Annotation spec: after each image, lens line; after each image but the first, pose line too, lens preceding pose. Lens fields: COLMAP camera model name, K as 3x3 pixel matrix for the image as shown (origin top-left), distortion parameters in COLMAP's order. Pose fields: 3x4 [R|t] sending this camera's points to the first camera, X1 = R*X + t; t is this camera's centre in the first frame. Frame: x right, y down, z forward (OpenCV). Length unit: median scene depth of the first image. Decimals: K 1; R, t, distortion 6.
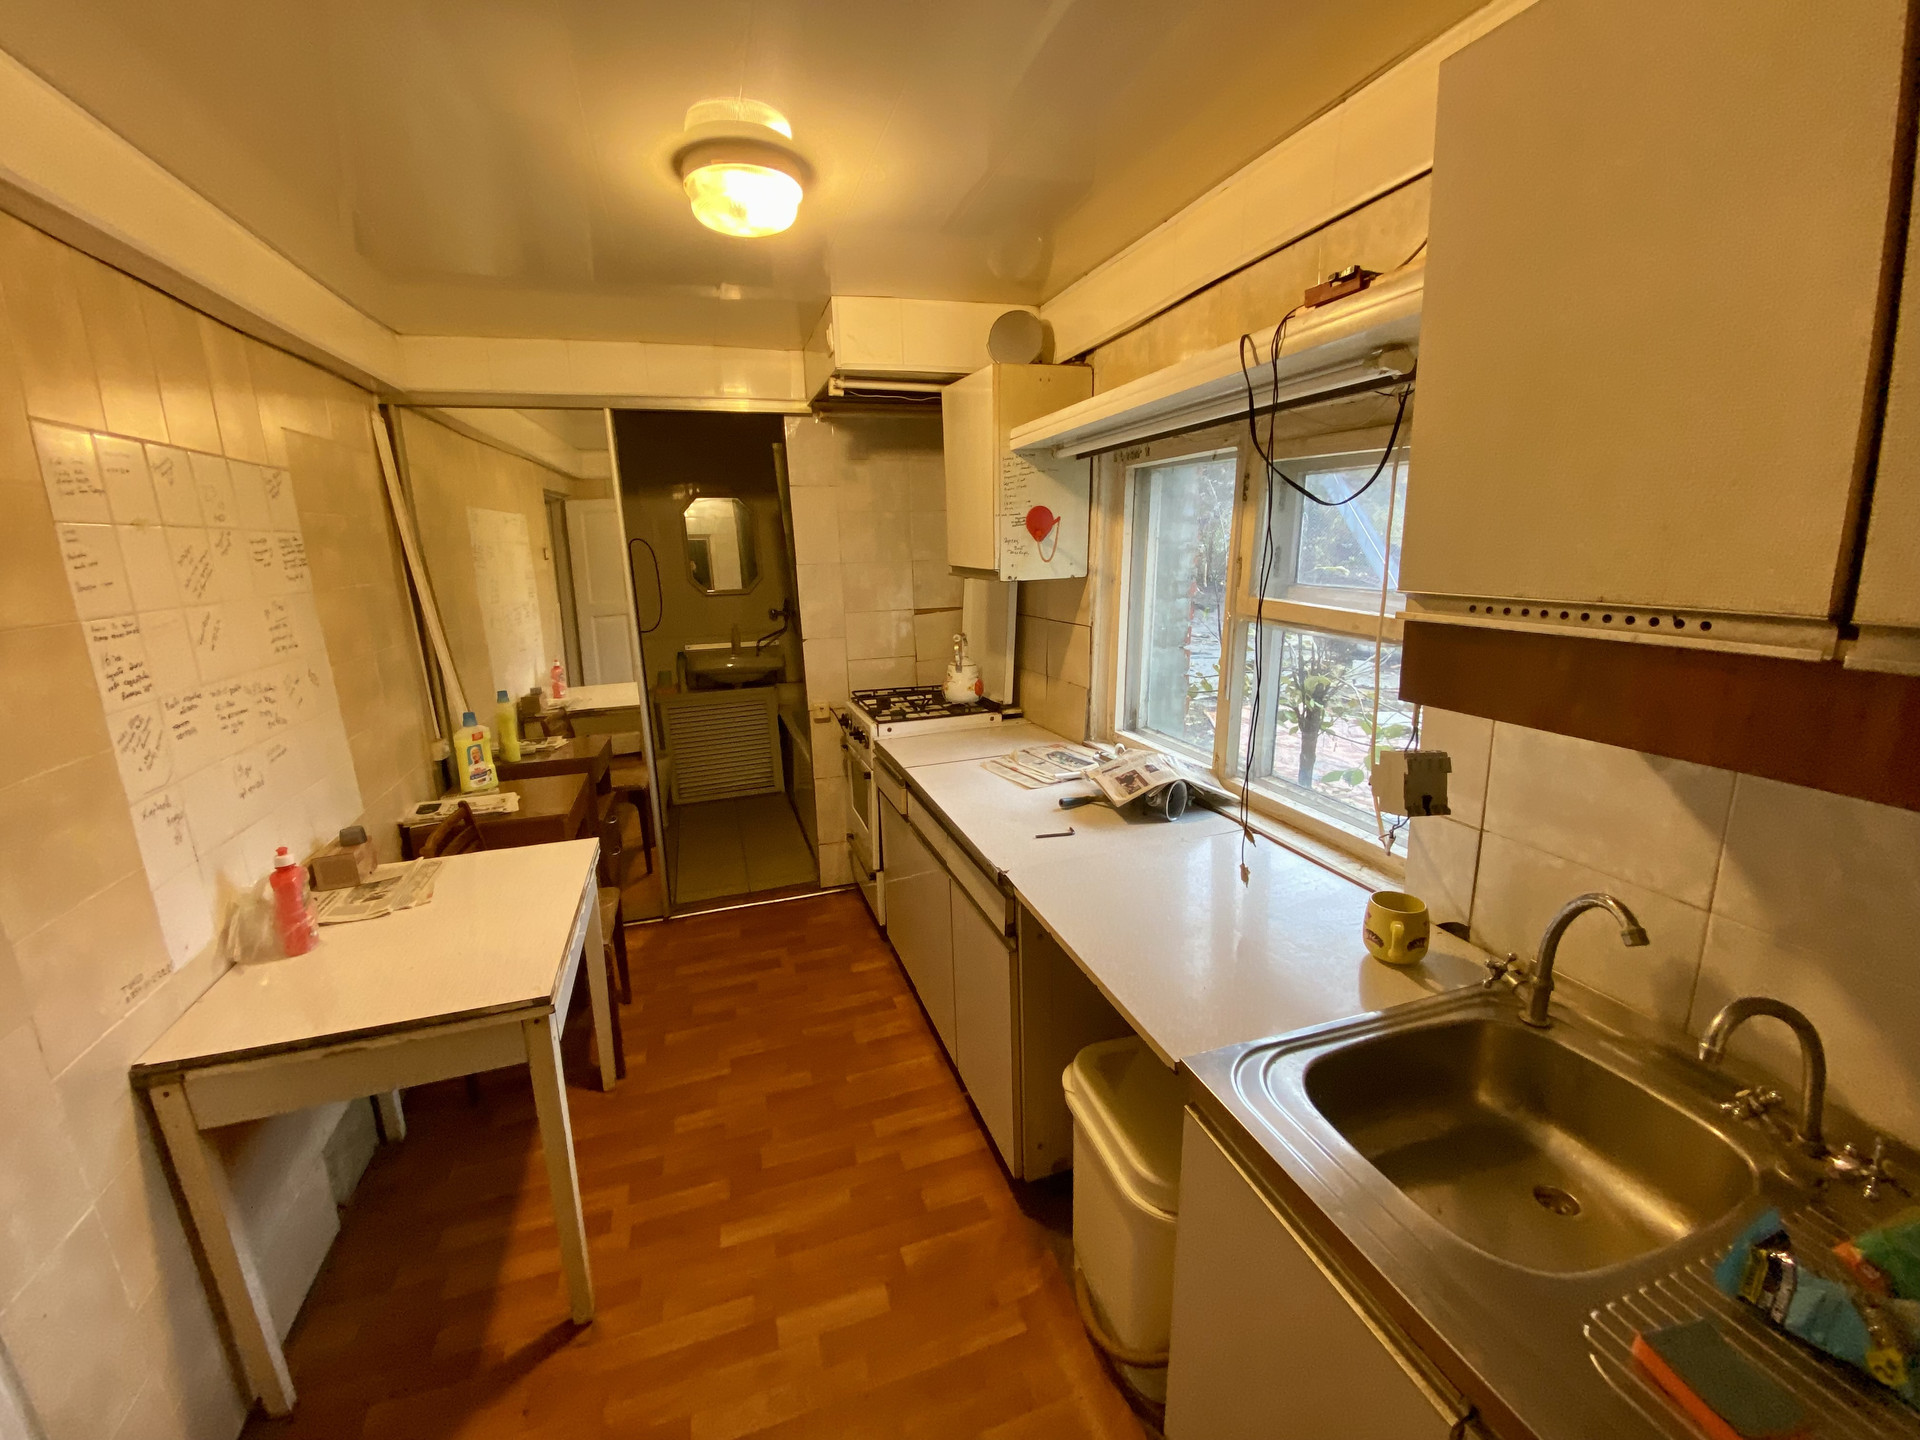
lens RADIAL K [[777.4, 0, 956.3], [0, 777.4, 709.7], [0, 0, 1]] dist [0.041161, -0.027107]
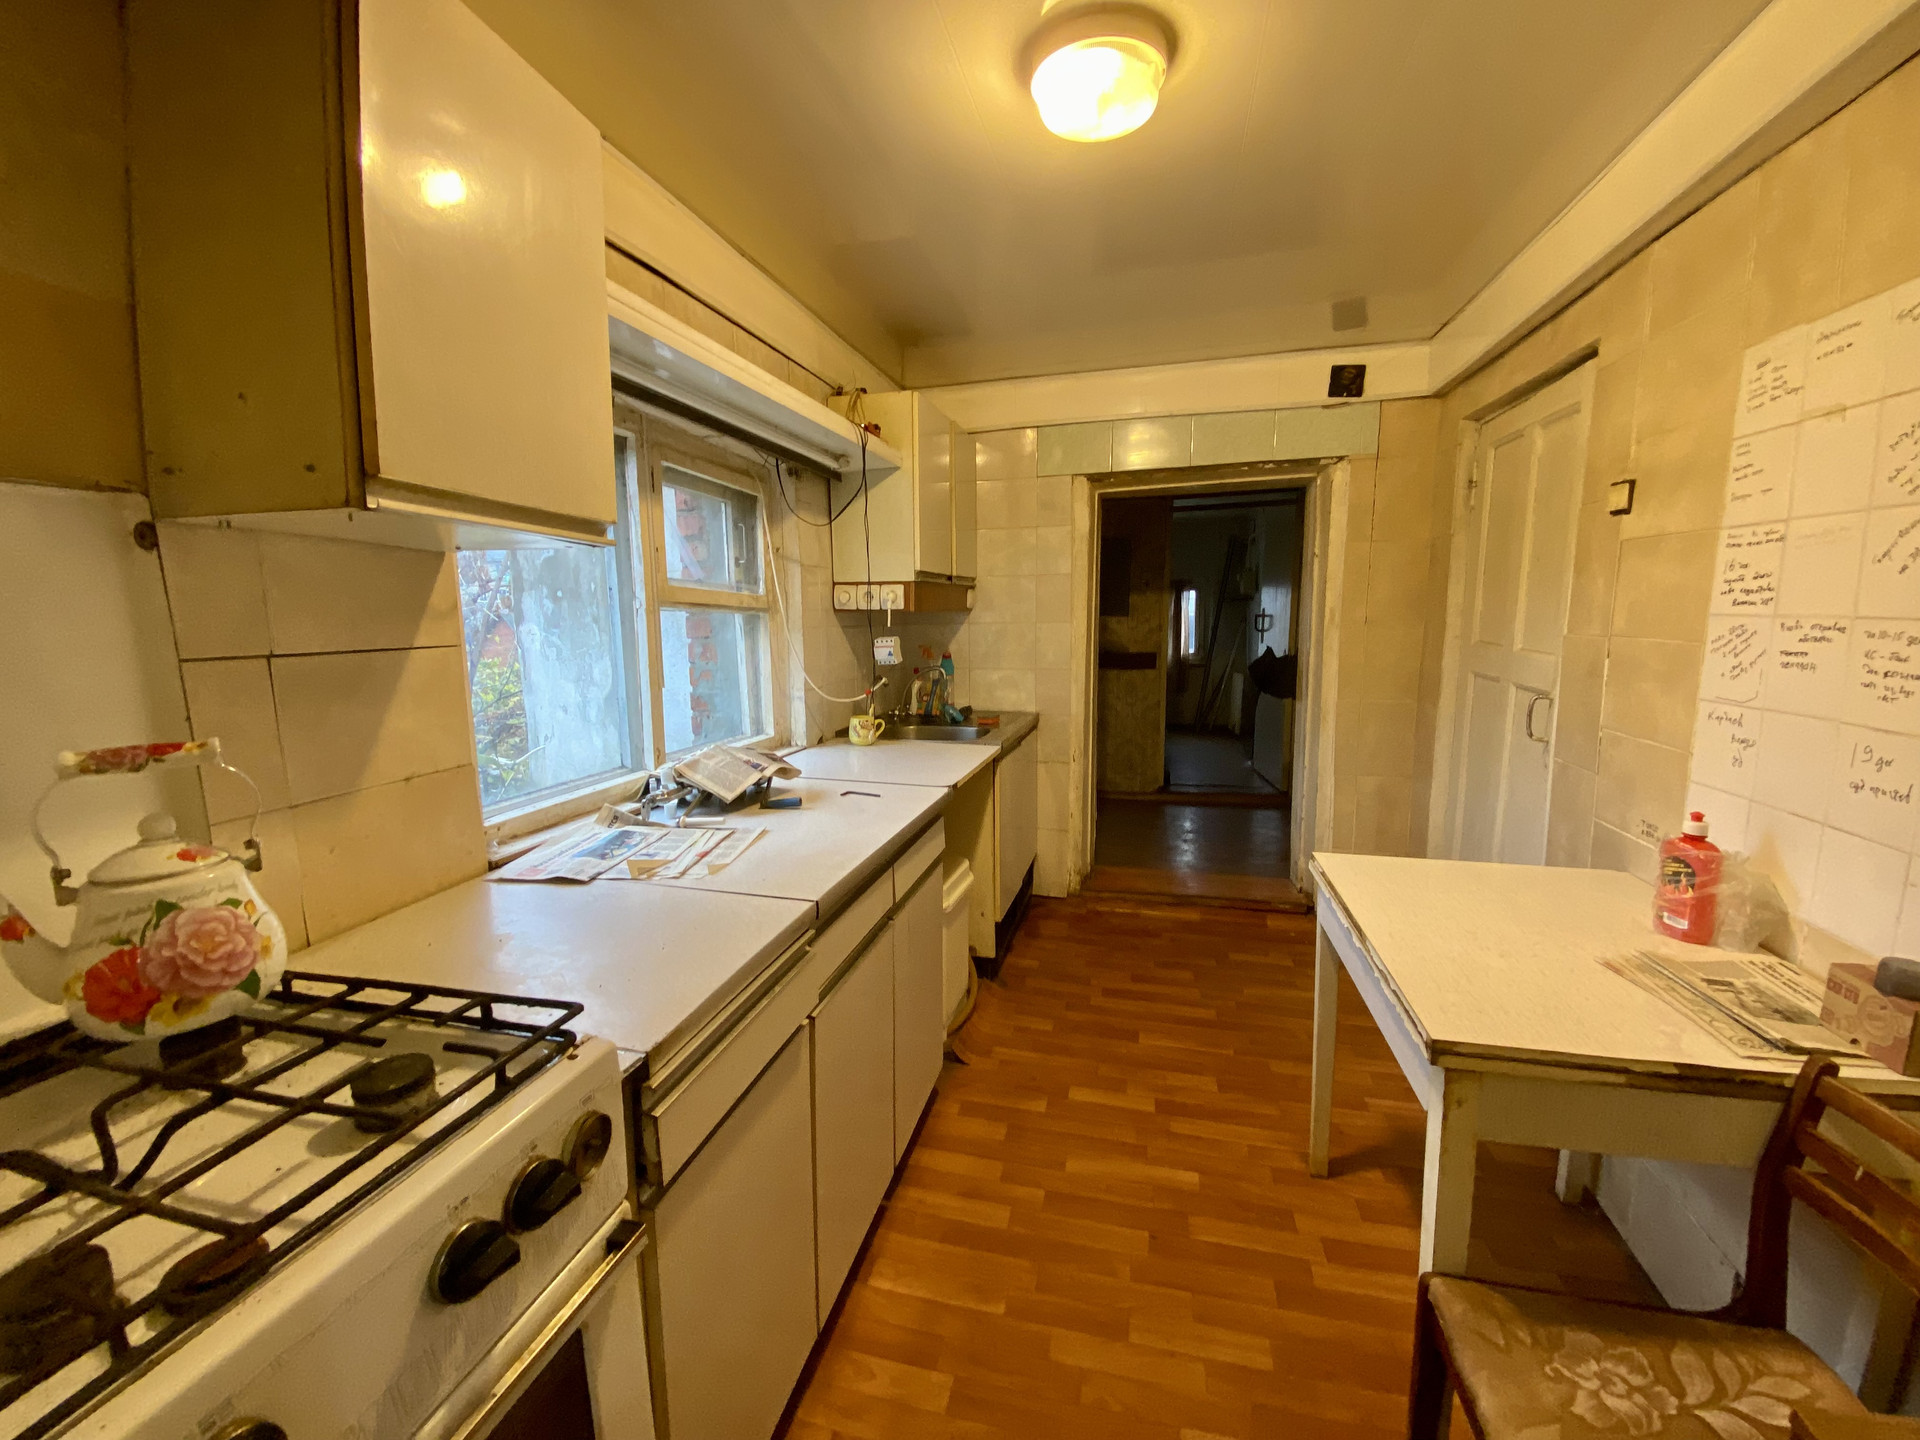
lens RADIAL K [[777.4, 0, 956.3], [0, 777.4, 709.7], [0, 0, 1]] dist [0.041161, -0.027107]
pose [[-0.841175, -0.038296, 0.539405, -0.669397], [0.140538, 0.947733, 0.286446, -0.286459], [-0.522182, 0.316758, -0.791827, 2.116031]]
